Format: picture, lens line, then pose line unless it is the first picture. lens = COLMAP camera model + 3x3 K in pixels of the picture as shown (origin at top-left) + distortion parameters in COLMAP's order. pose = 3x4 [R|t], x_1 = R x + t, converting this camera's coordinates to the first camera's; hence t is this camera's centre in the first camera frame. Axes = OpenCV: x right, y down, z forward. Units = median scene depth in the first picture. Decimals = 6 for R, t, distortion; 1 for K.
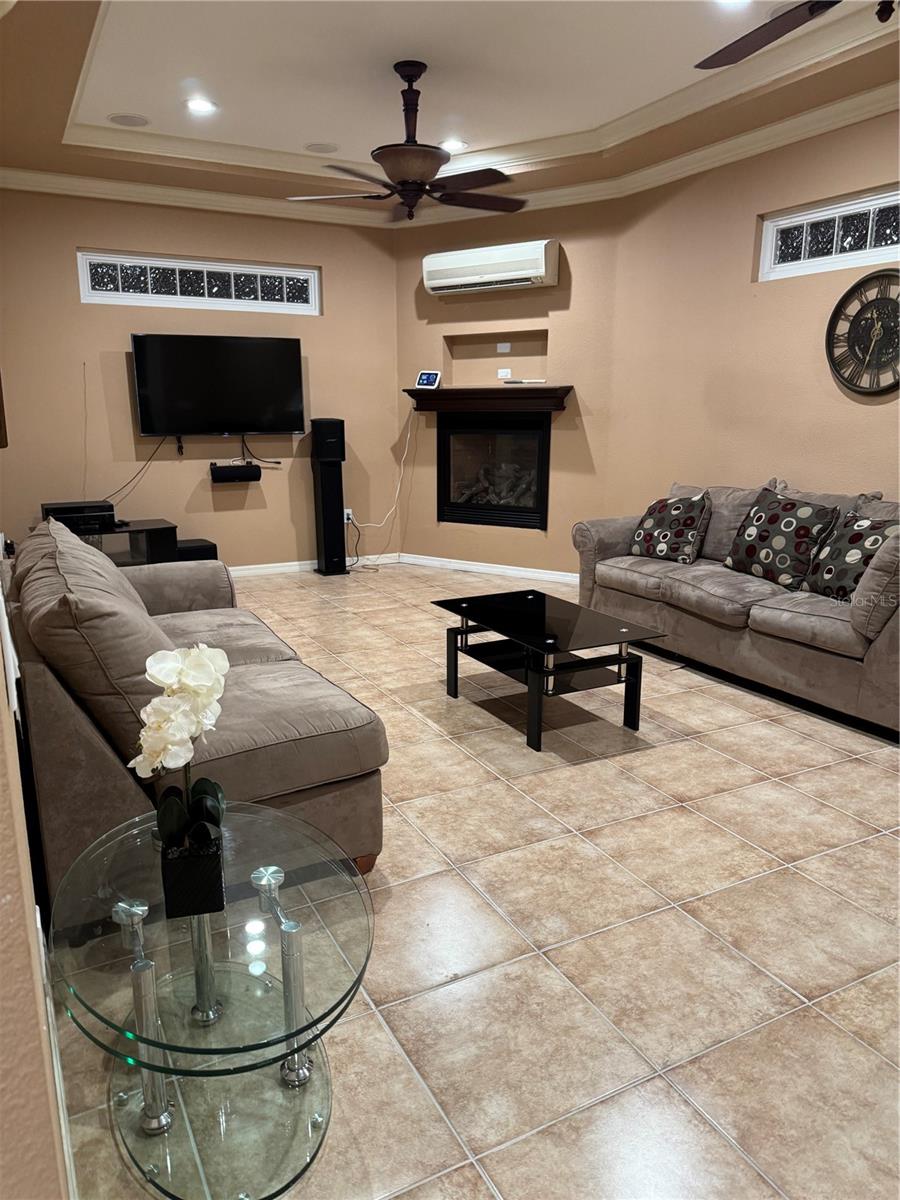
lens RADIAL K [[857.8, 0, 456.3], [0, 857.8, 595.4], [0, 0, 1]] dist [0.022759, -0.015852]
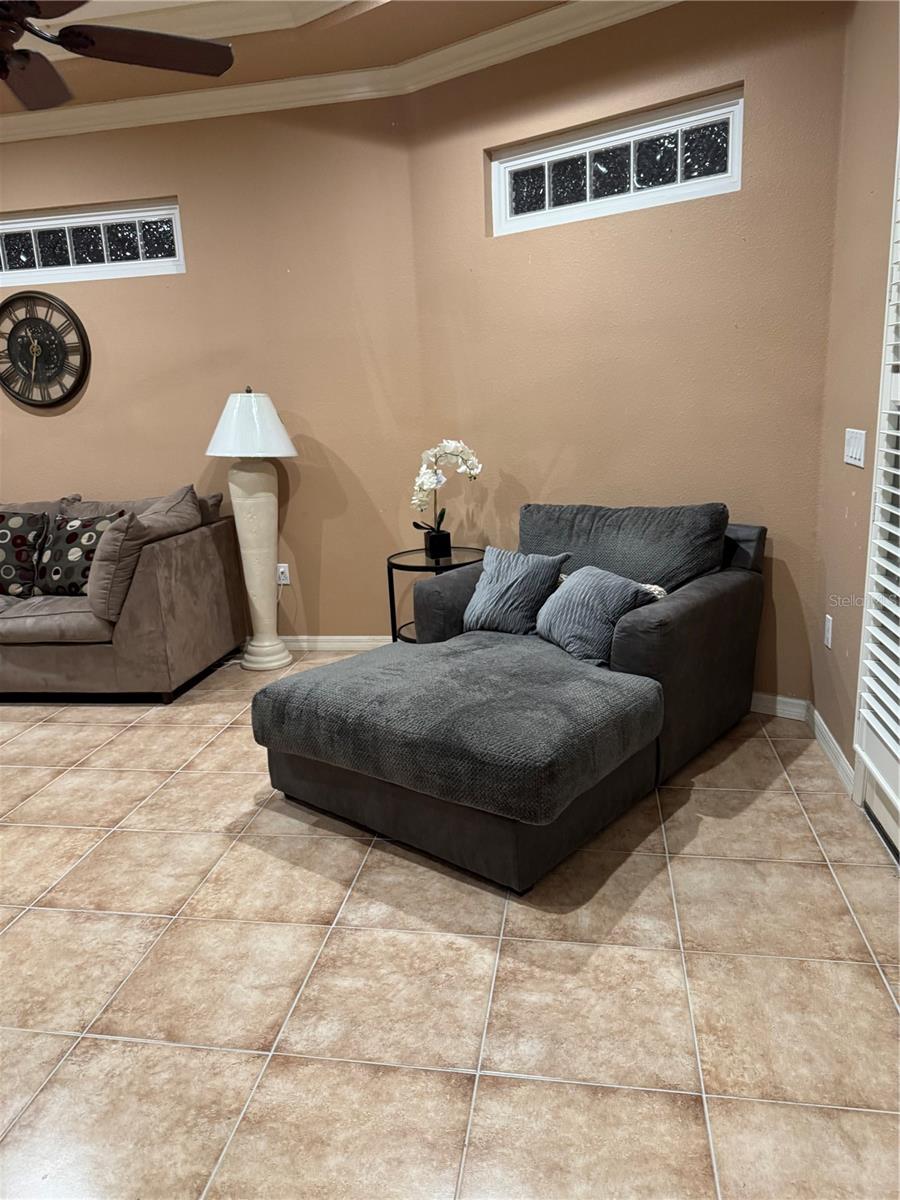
lens RADIAL K [[857.8, 0, 445.4], [0, 857.8, 599.8], [0, 0, 1]] dist [0.022759, -0.015852]
pose [[0.612132, -0.218282, 0.760031, -0.098874], [0.225215, 0.969464, 0.097042, 0.010933], [-0.758005, 0.111768, 0.642601, -0.053447]]
